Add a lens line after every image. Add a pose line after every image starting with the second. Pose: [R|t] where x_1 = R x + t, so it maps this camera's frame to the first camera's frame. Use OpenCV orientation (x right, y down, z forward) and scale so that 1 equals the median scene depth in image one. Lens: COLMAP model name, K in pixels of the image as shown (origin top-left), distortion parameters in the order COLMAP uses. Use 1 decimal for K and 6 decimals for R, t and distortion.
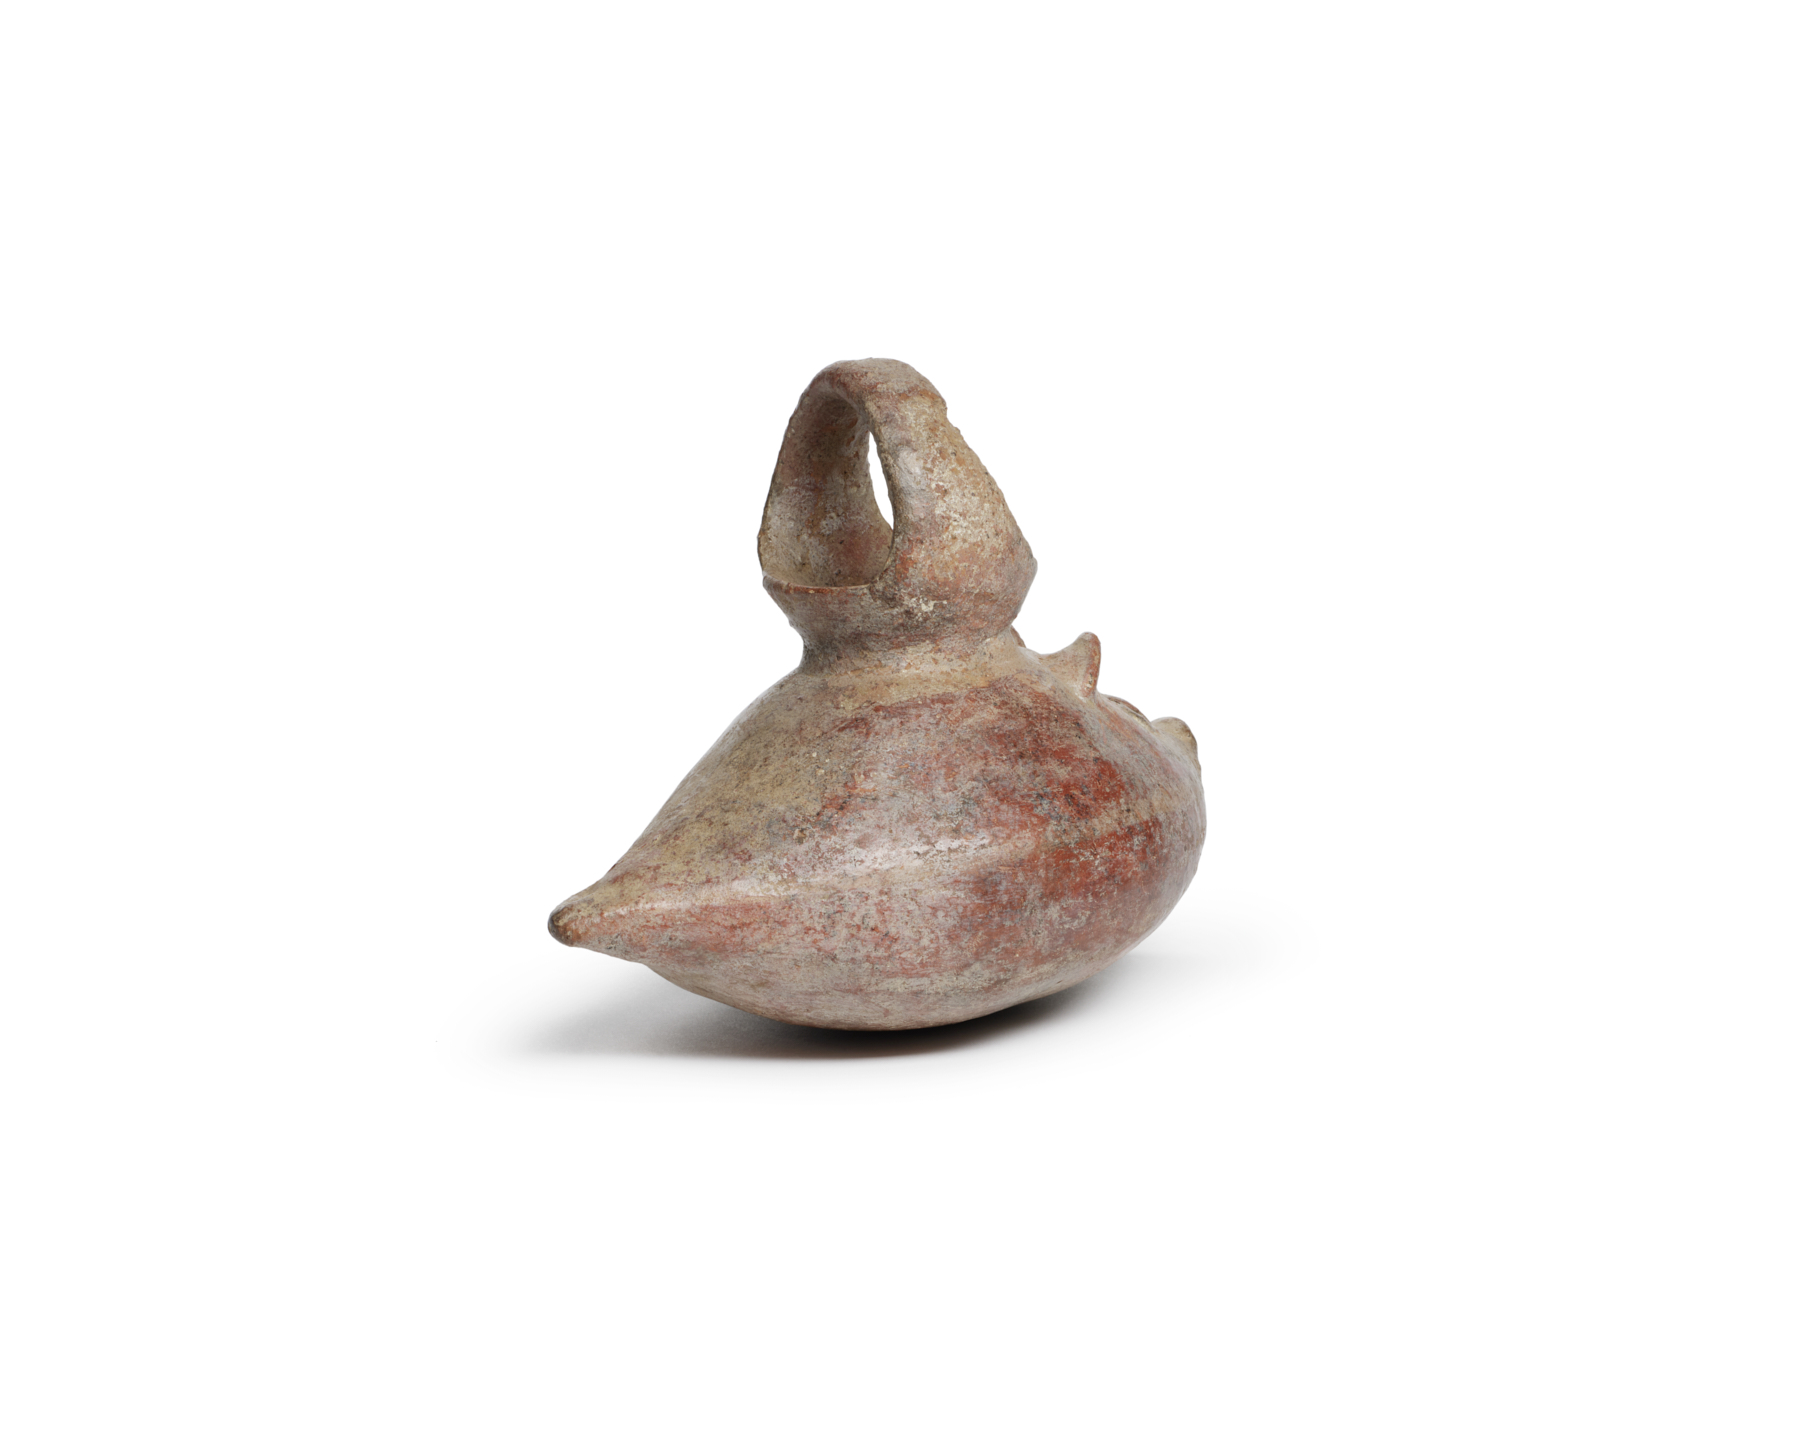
lens RADIAL K [[4674.4, 0, 900.0], [0, 4674.4, 718.5], [0, 0, 1]] dist [0.002264, 0.031248]
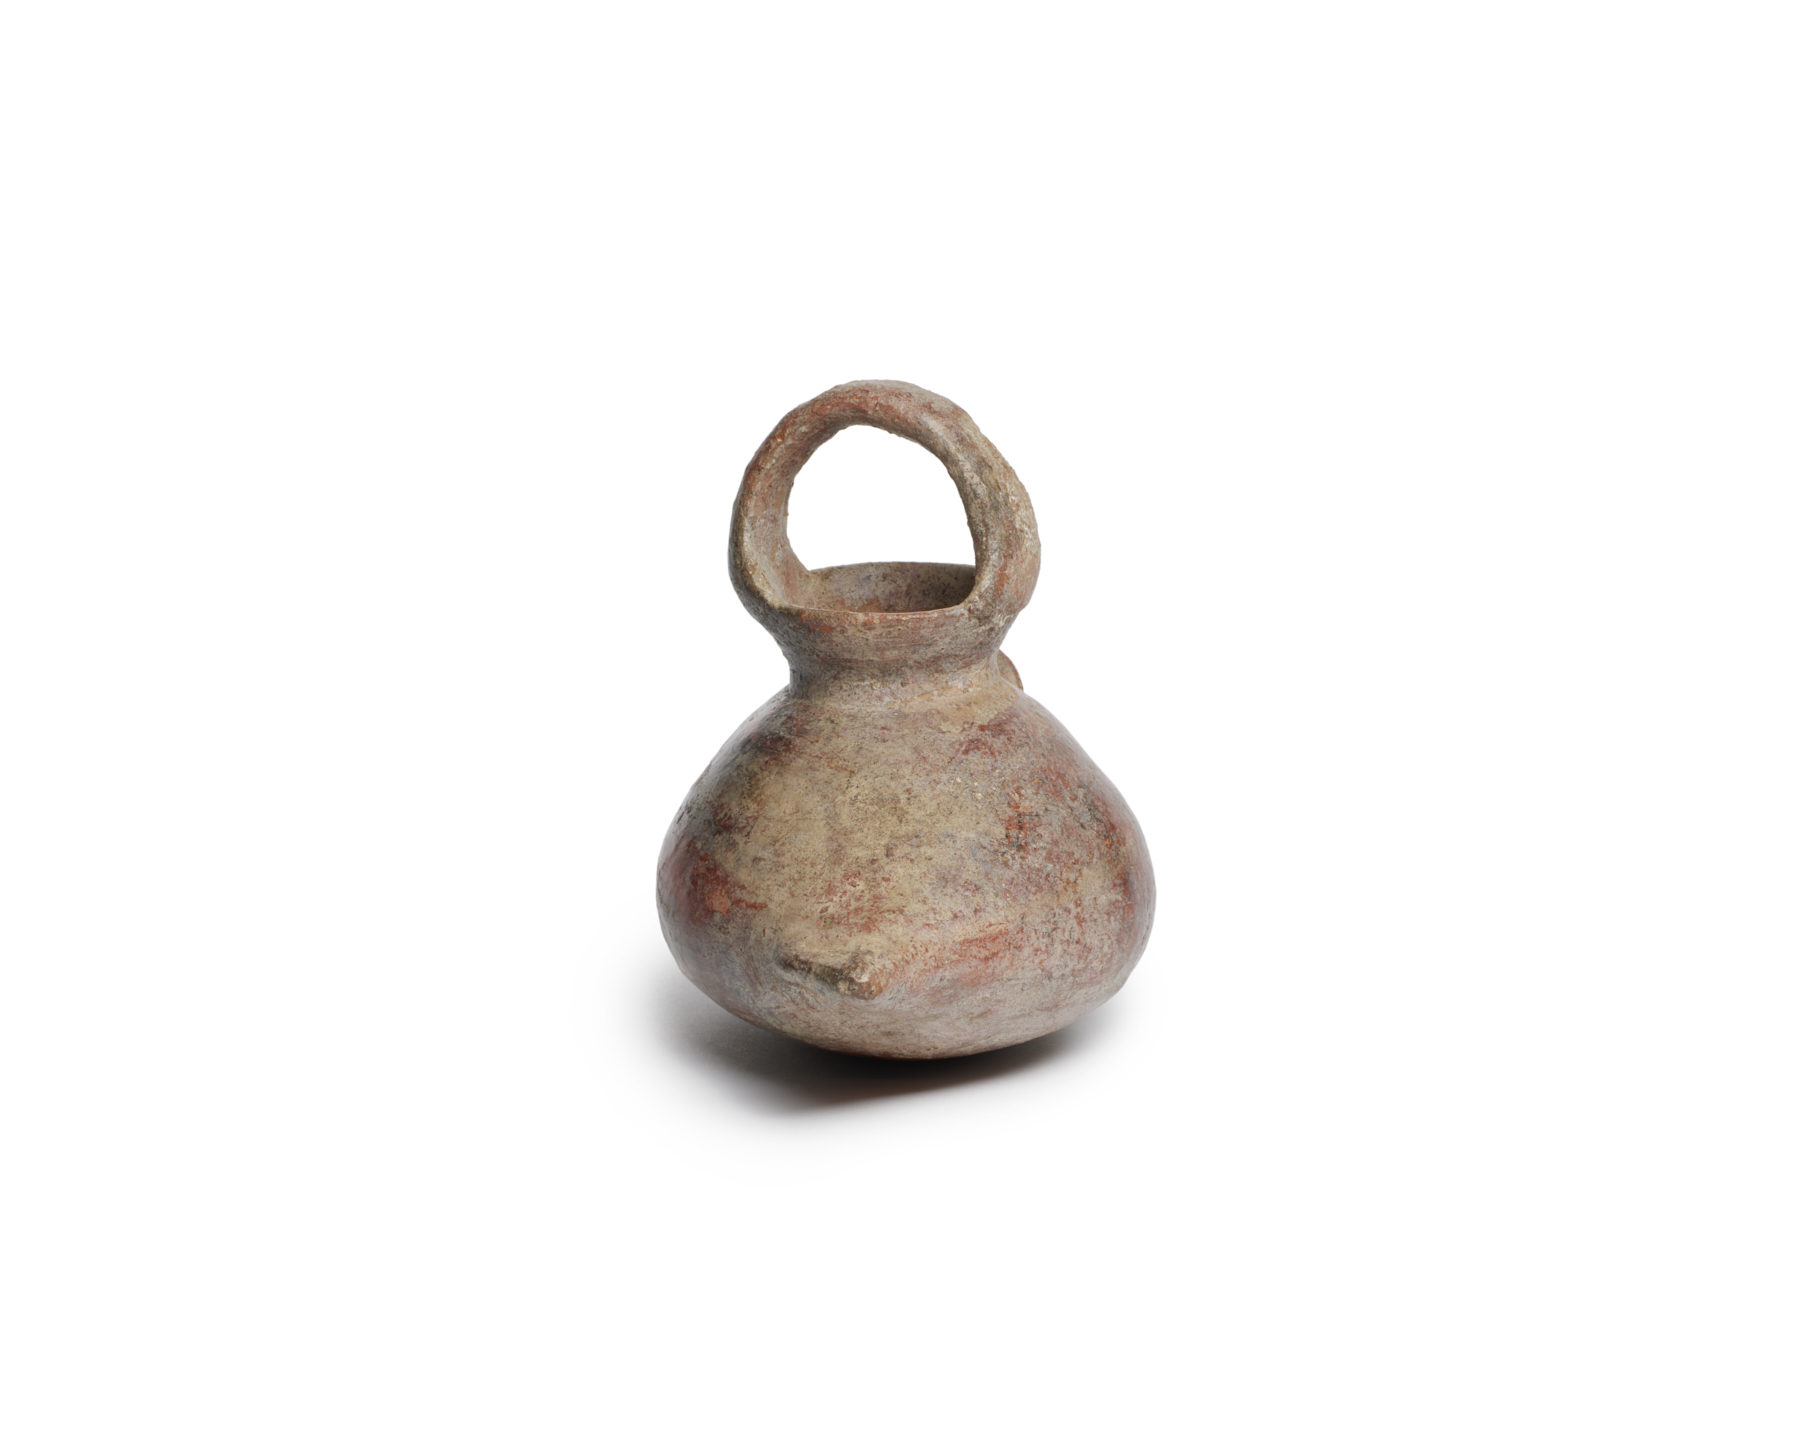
lens RADIAL K [[4674.4, 0, 900.0], [0, 4674.4, 718.5], [0, 0, 1]] dist [0.002264, 0.031248]
pose [[0.728051, -0.103362, 0.677686, -0.696480], [0.112039, 0.993216, 0.031122, -0.037356], [-0.676306, 0.053269, 0.734692, 0.283532]]
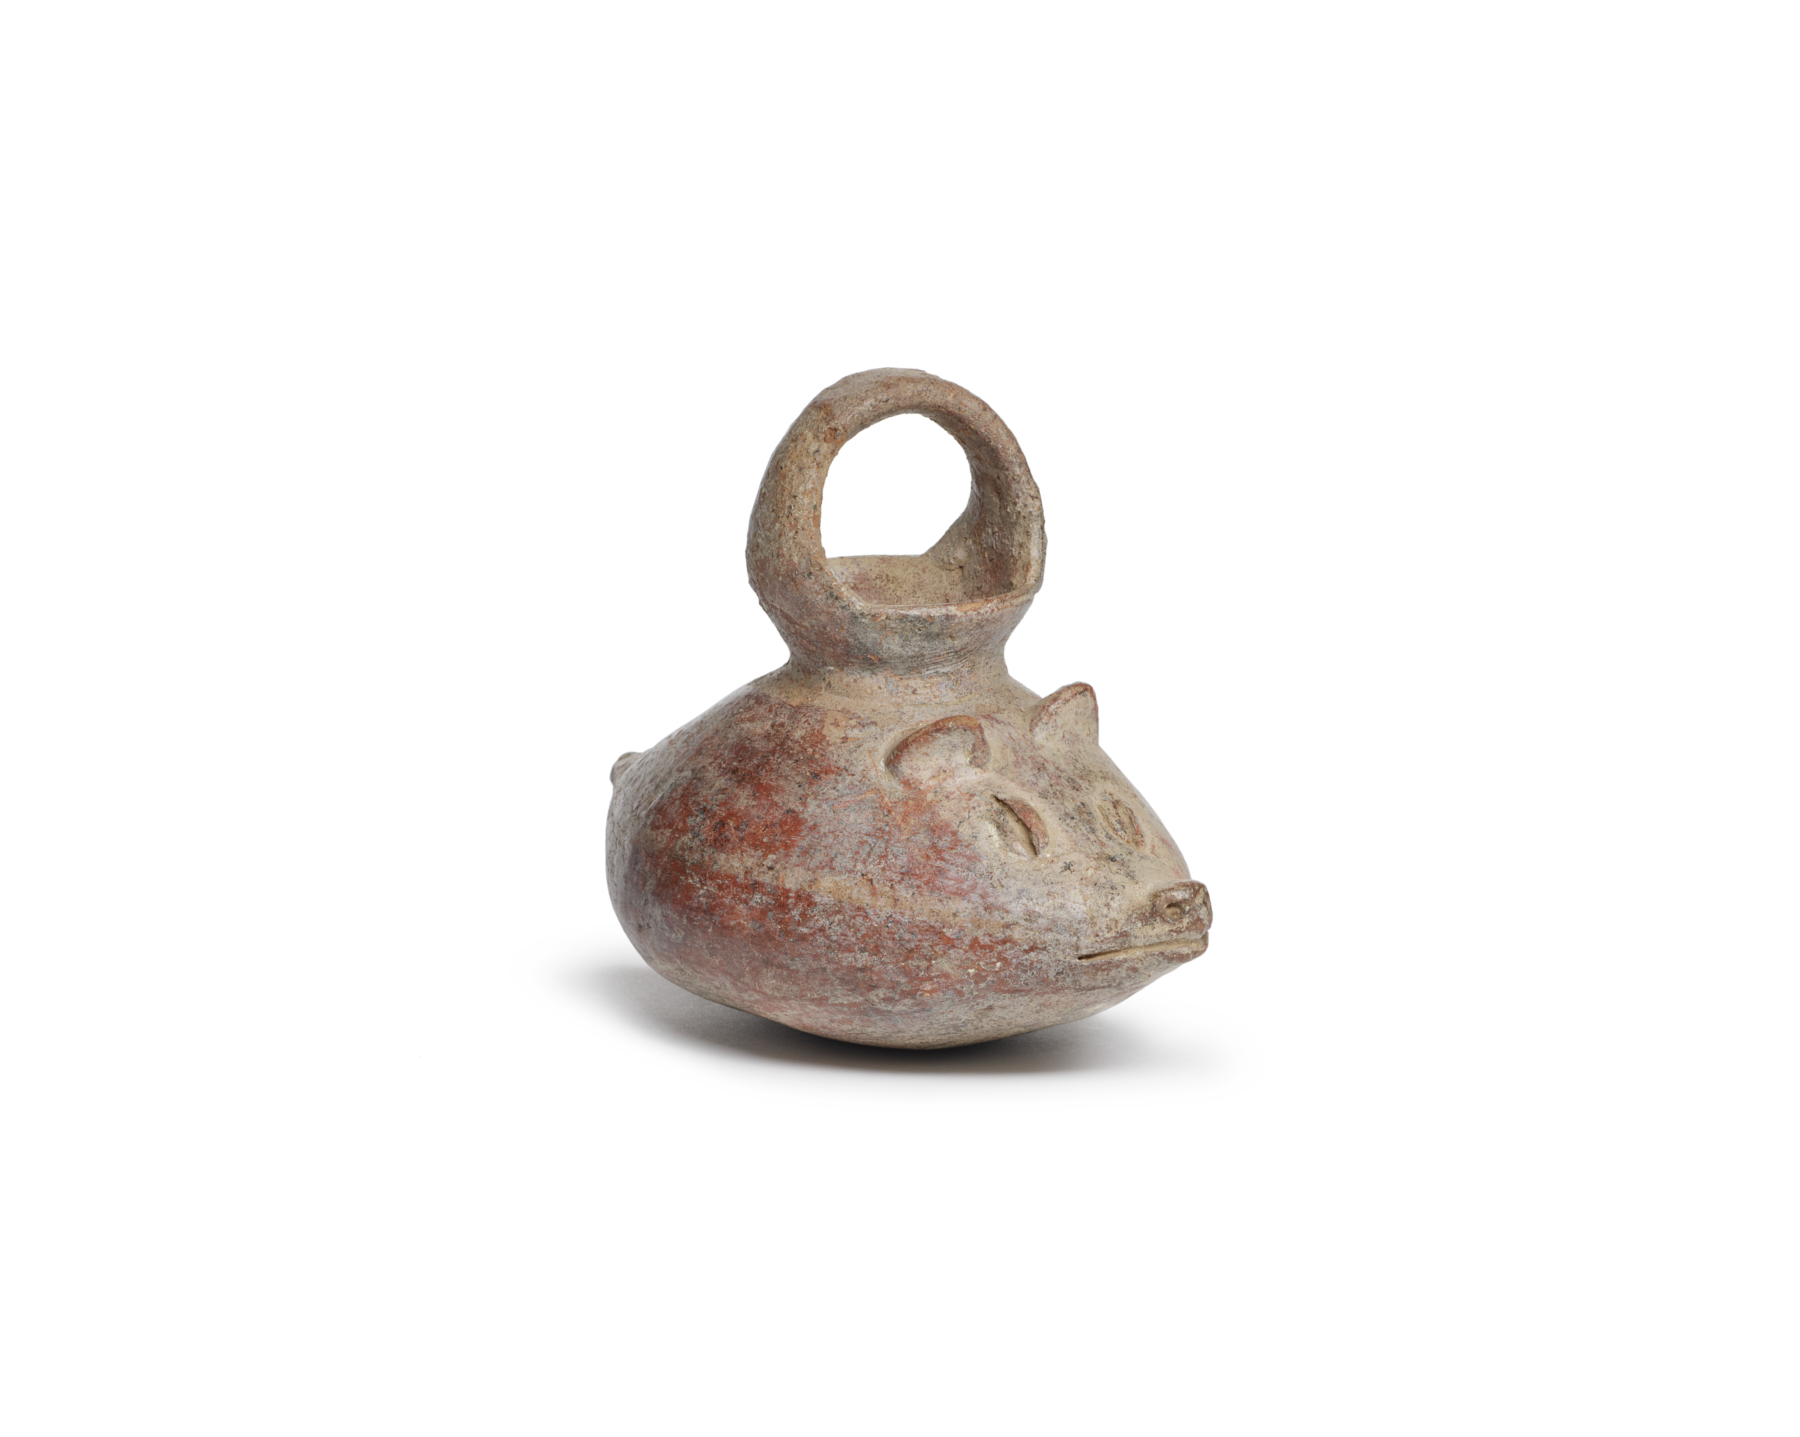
lens RADIAL K [[4674.4, 0, 900.0], [0, 4674.4, 718.5], [0, 0, 1]] dist [0.002264, 0.031248]
pose [[-0.040021, 0.284953, -0.957706, 0.994189], [-0.200359, 0.936718, 0.287081, -0.301468], [0.978905, 0.203374, 0.019605, 1.023131]]
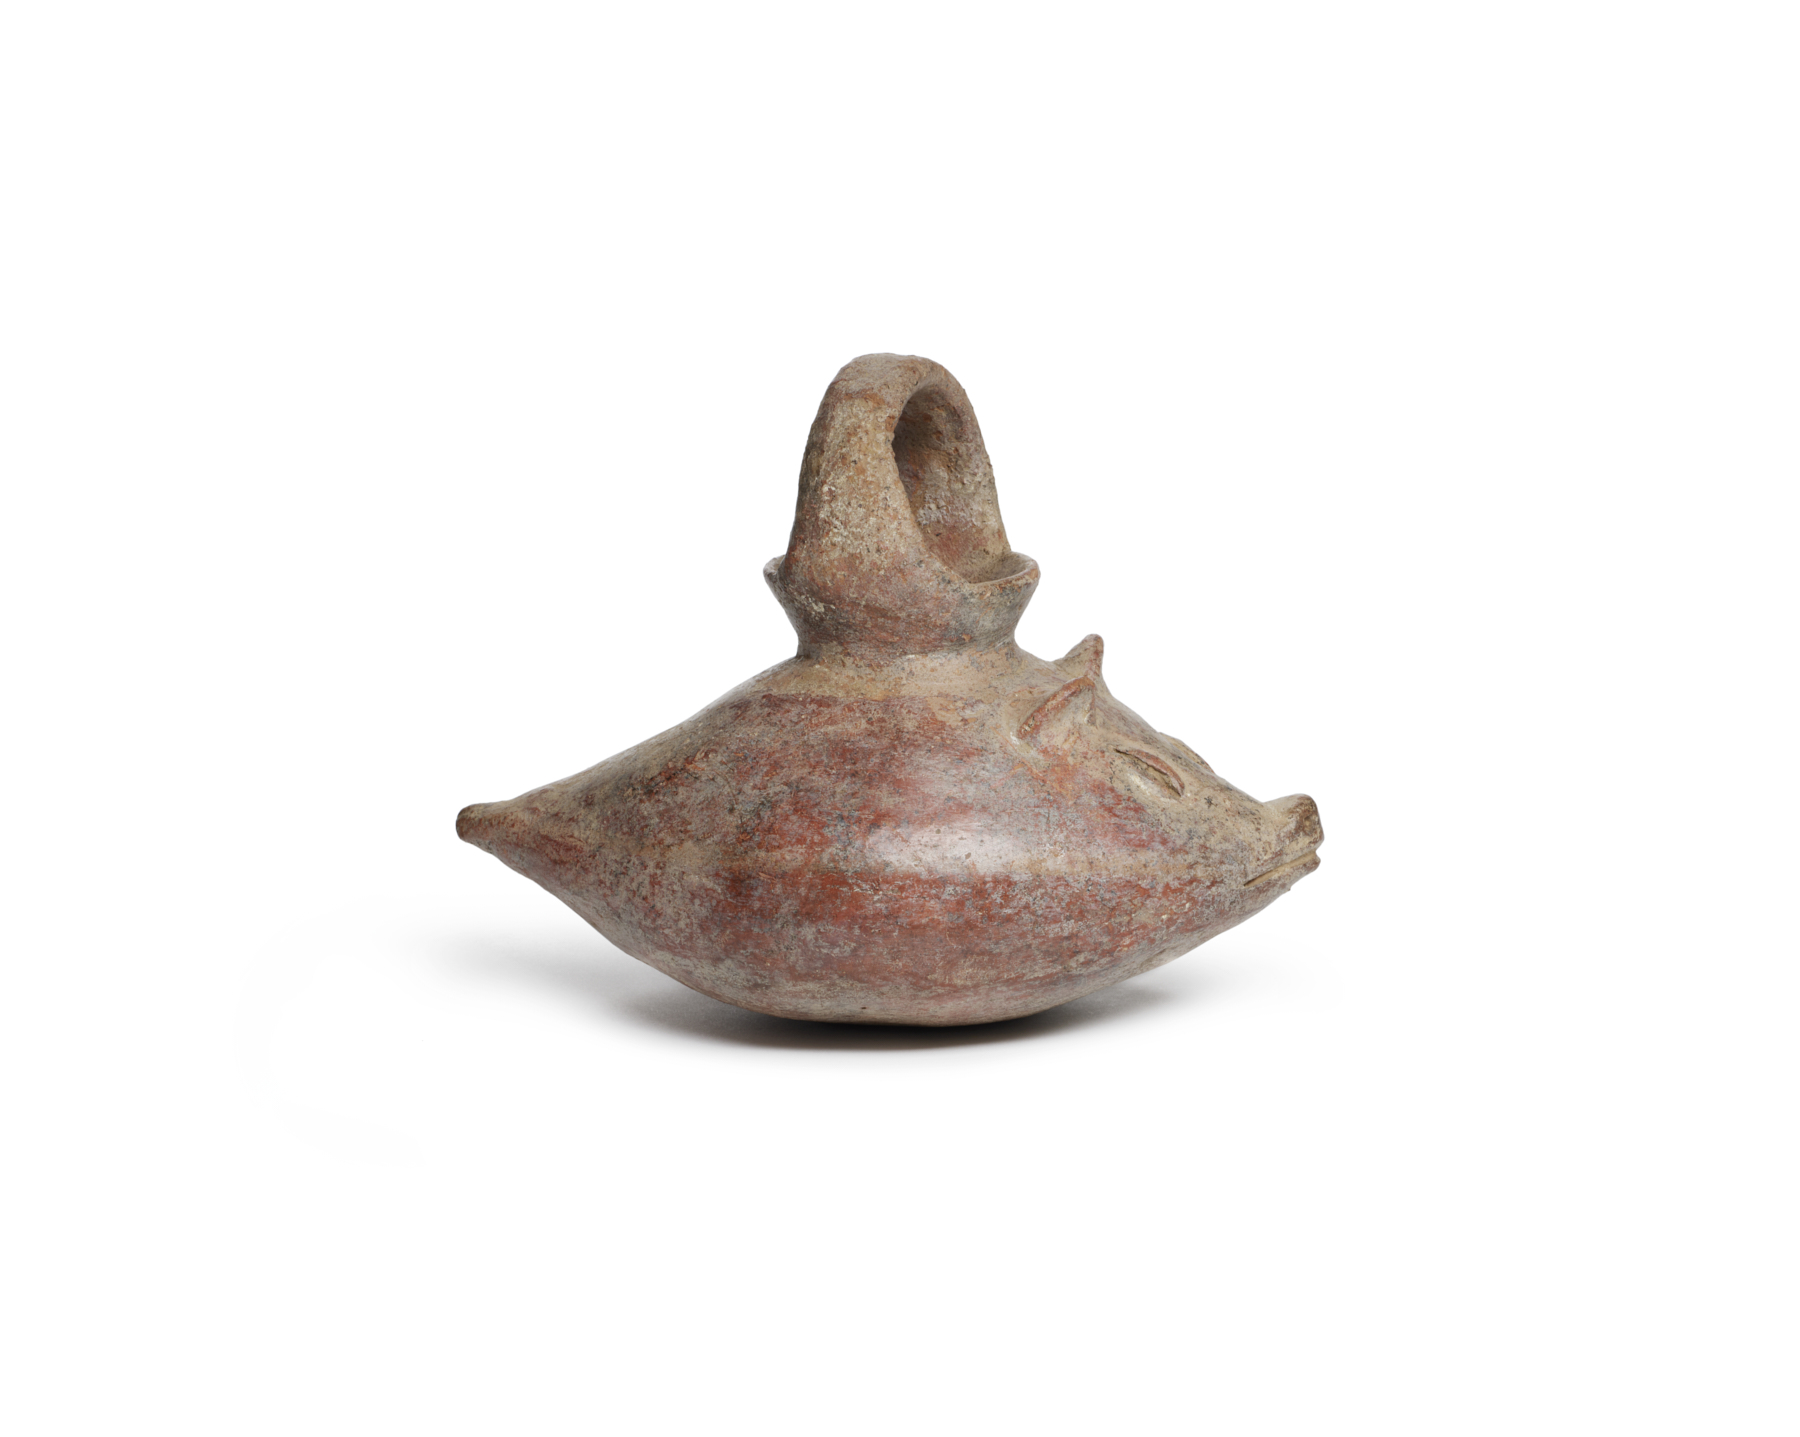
lens RADIAL K [[4674.4, 0, 900.0], [0, 4674.4, 718.5], [0, 0, 1]] dist [0.002264, 0.031248]
pose [[0.633024, 0.226417, -0.740281, 0.768940], [-0.184498, 0.972842, 0.139780, -0.144987], [0.751825, 0.048096, 0.657606, 0.360396]]
